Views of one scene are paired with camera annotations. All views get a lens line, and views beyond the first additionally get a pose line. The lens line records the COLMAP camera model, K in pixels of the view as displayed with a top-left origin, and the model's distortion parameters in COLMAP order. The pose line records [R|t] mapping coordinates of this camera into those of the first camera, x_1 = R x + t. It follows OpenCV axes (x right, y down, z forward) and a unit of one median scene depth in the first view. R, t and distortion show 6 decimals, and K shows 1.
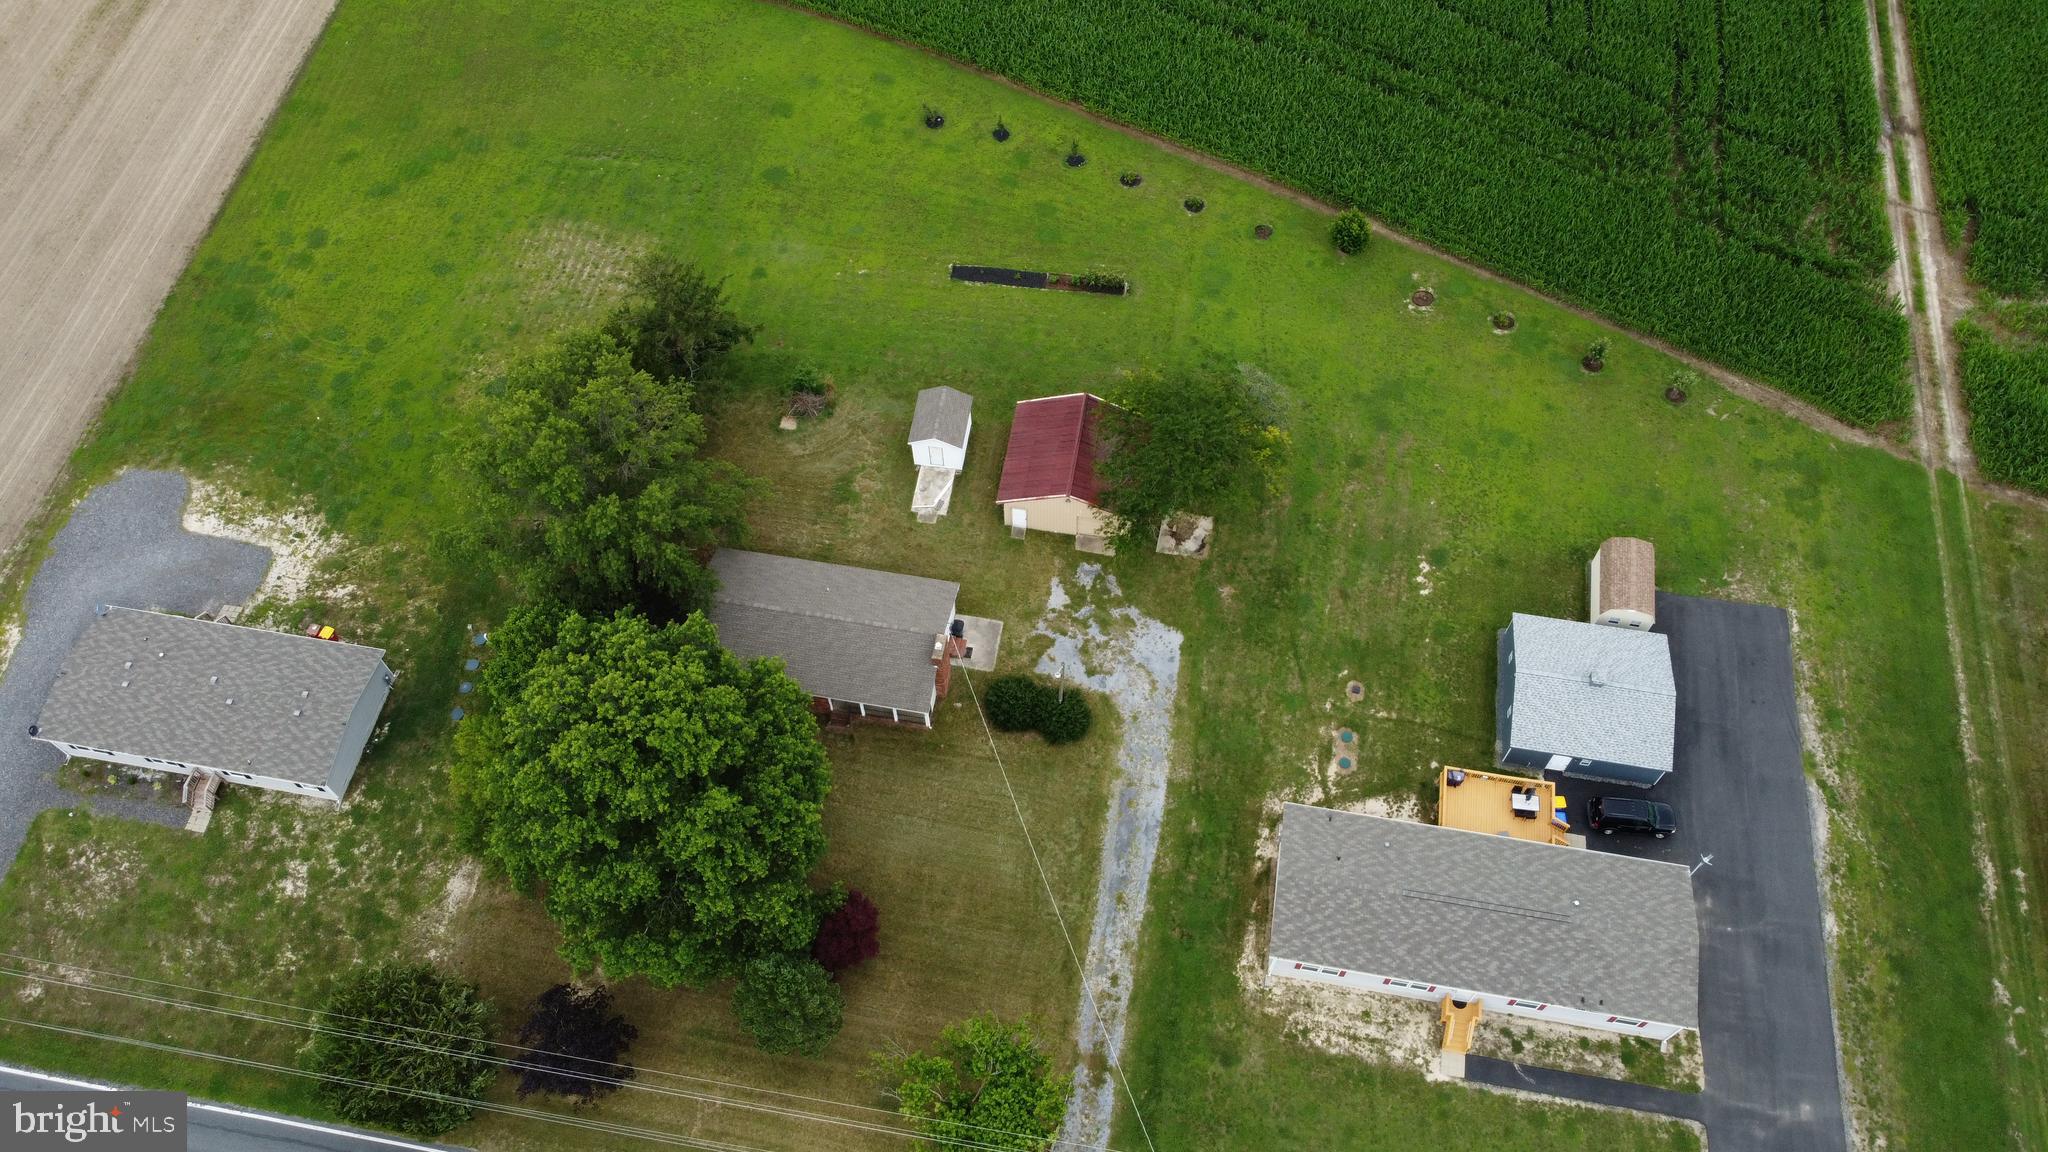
lens RADIAL K [[1548.8, 0, 1024.0], [0, 1548.8, 576.0], [0, 0, 1]] dist [-0.002514, -0.002863]
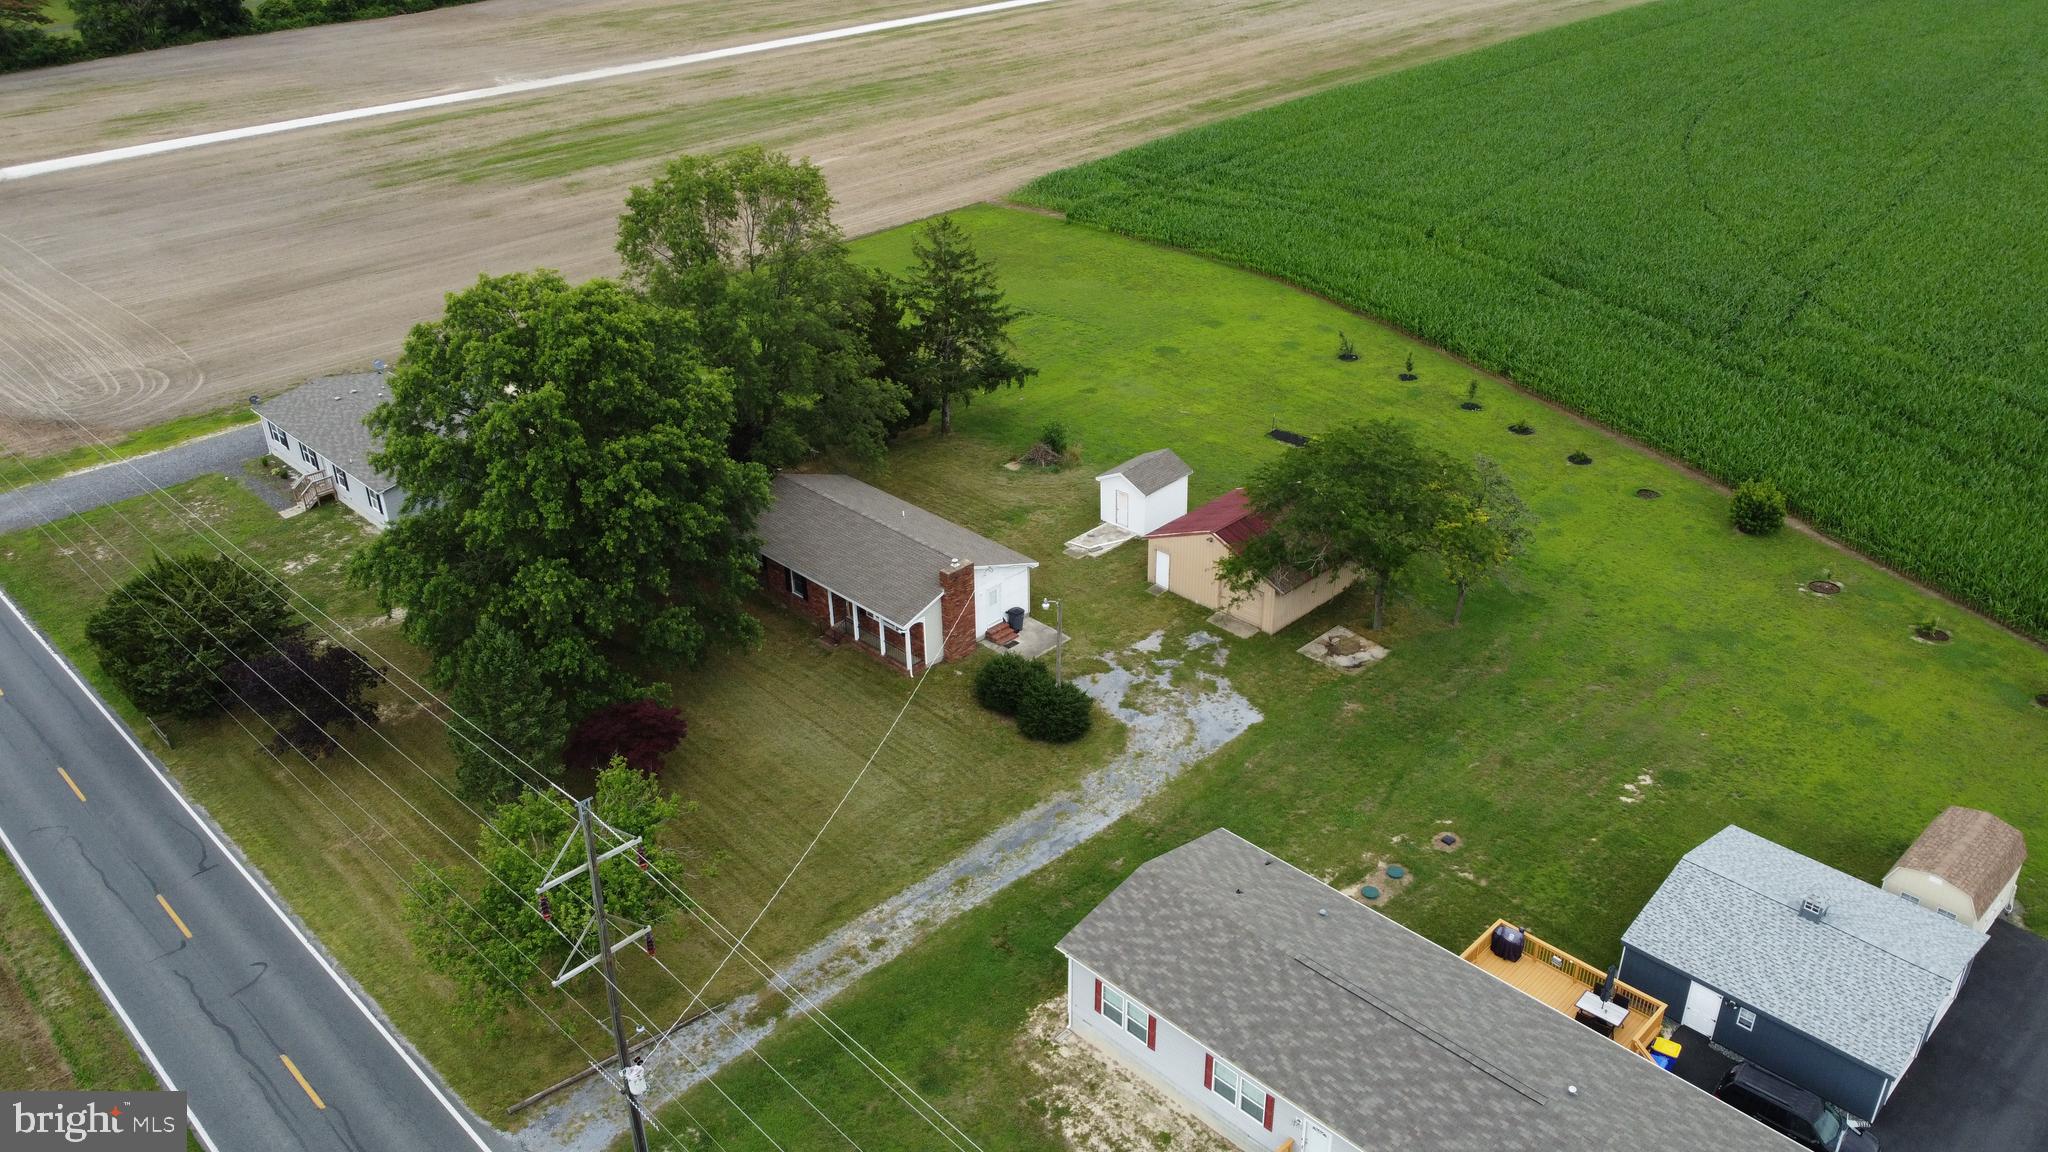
lens RADIAL K [[1548.8, 0, 1024.0], [0, 1548.8, 576.0], [0, 0, 1]] dist [-0.002514, -0.002863]
pose [[0.818572, 0.270919, -0.506501, 0.364259], [-0.487733, 0.793597, -0.363758, 0.308458], [0.303409, 0.544799, 0.781752, 0.353382]]
